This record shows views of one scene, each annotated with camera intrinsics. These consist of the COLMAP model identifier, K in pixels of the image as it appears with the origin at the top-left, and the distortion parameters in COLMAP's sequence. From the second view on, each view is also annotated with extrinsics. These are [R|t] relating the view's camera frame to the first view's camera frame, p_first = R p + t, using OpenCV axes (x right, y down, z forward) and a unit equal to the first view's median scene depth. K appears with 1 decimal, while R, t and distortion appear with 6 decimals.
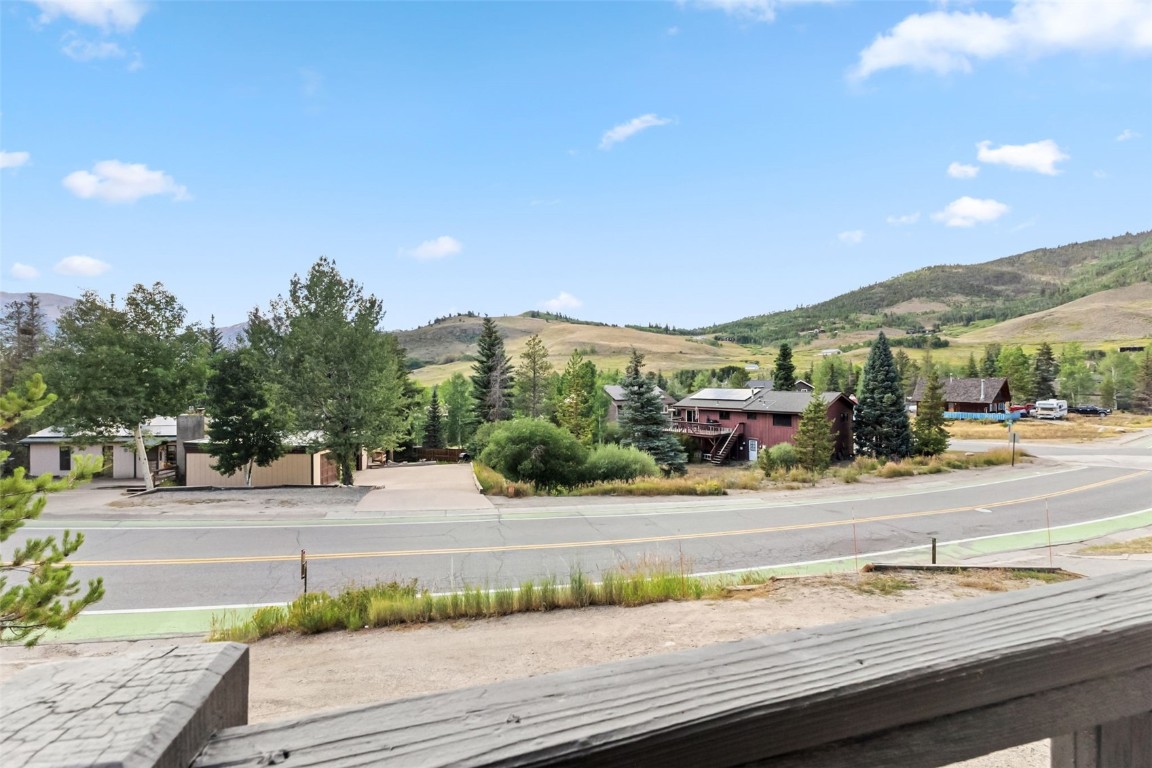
lens RADIAL K [[499.4, 0, 581.0], [0, 499.4, 377.9], [0, 0, 1]] dist [0.008768, 0.000383]
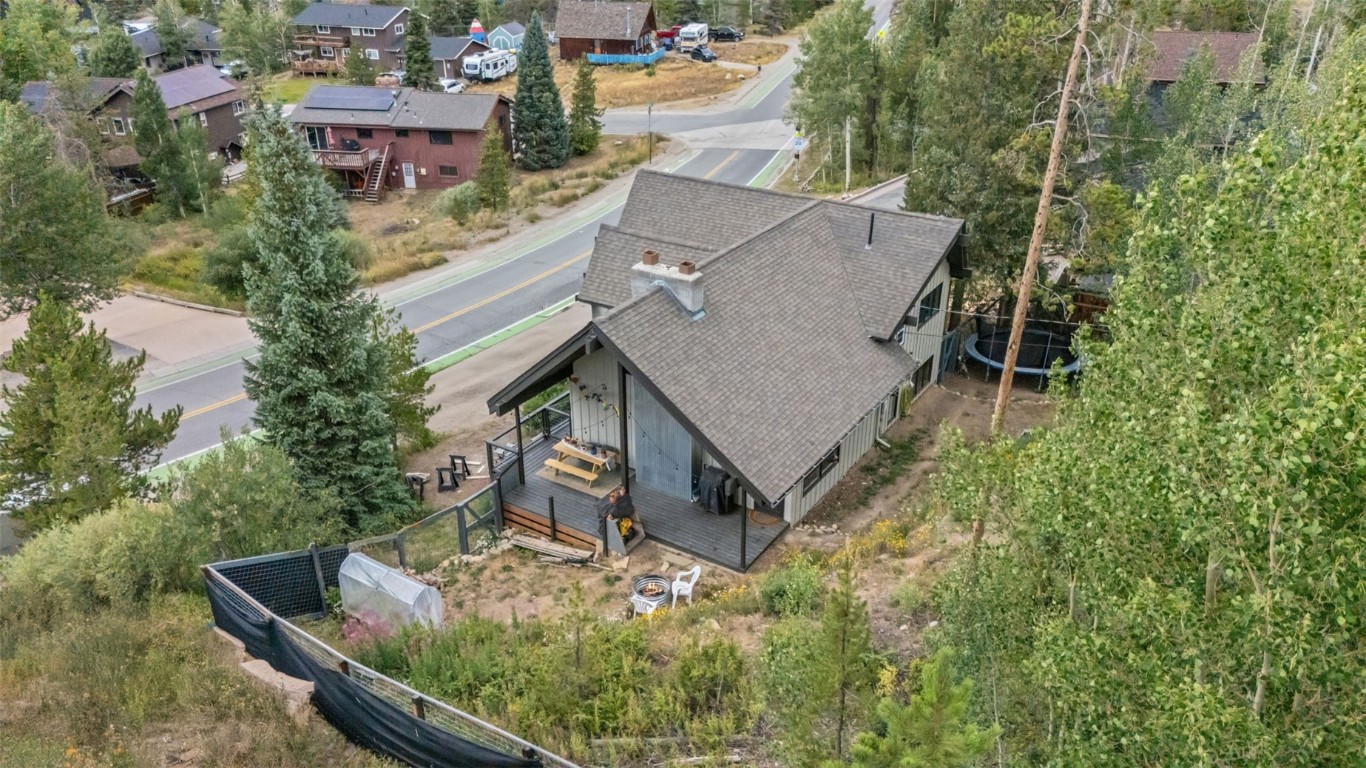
lens RADIAL K [[990.9, 0, 689.9], [0, 990.9, 383.5], [0, 0, 1]] dist [0.039593, -0.036544]
pose [[0.747124, -0.290586, 0.597801, -0.363134], [-0.007047, 0.895861, 0.444278, -0.261569], [-0.664647, -0.336144, 0.667272, -0.474491]]
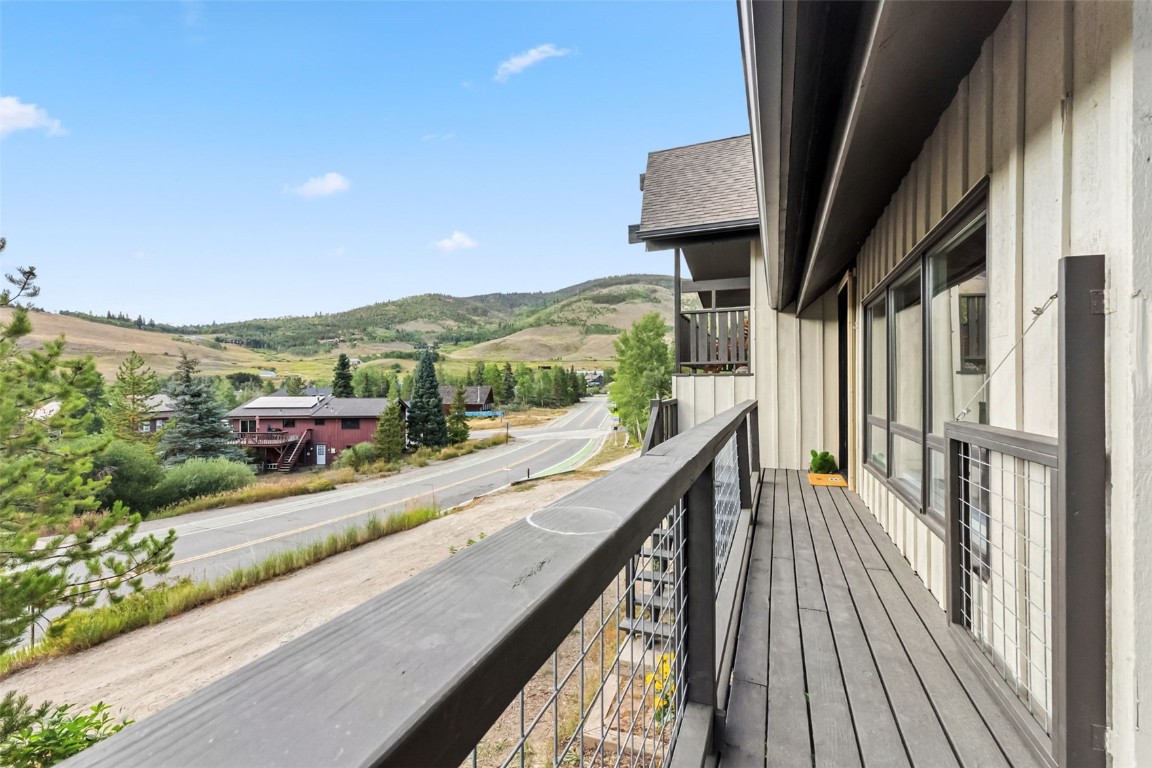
lens RADIAL K [[485.8, 0, 578.4], [0, 485.8, 386.8], [0, 0, 1]] dist [0.005431, 0.000325]
pose [[0.619045, -0.000231, 0.785355, -0.119256], [-0.000771, 0.999999, 0.000903, 0.000627], [-0.785355, -0.001164, 0.619044, -0.056725]]
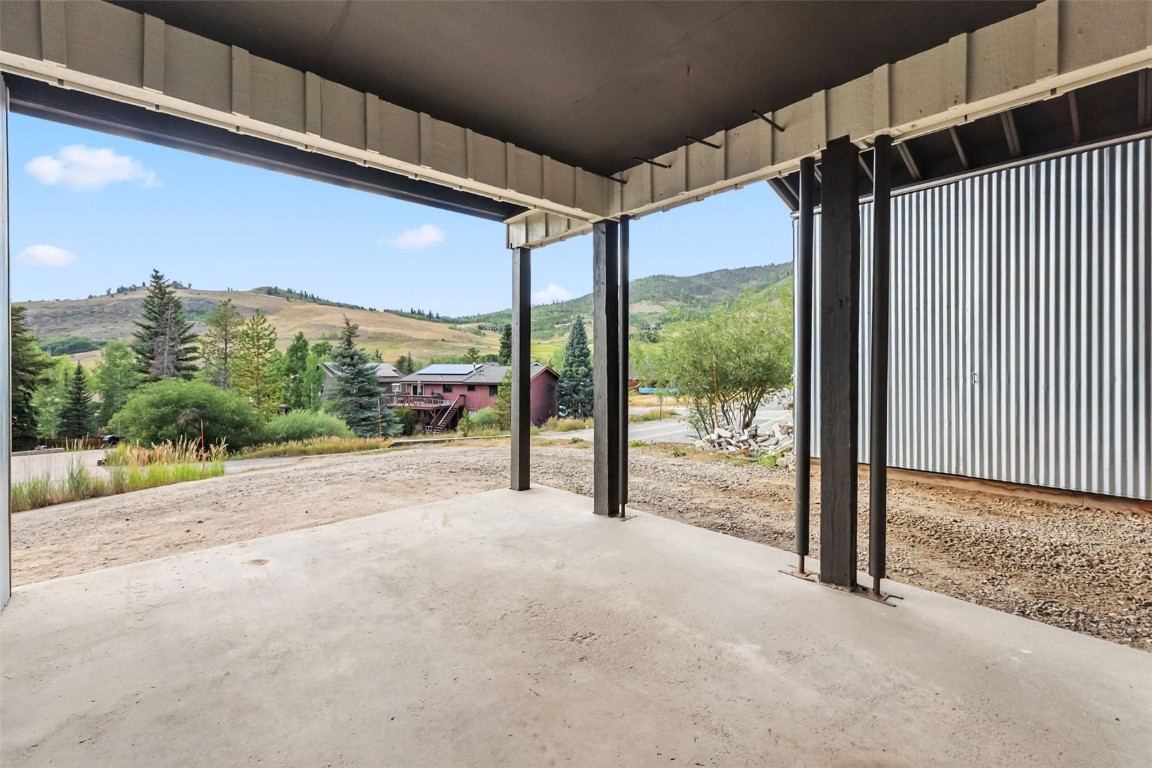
lens RADIAL K [[500.9, 0, 576.0], [0, 500.9, 366.3], [0, 0, 1]] dist [0.008169, 0.000366]
pose [[0.899088, 0.005717, 0.437731, 0.070966], [-0.005401, 0.999983, -0.001967, 0.028875], [-0.437735, -0.000595, 0.899104, -0.055875]]
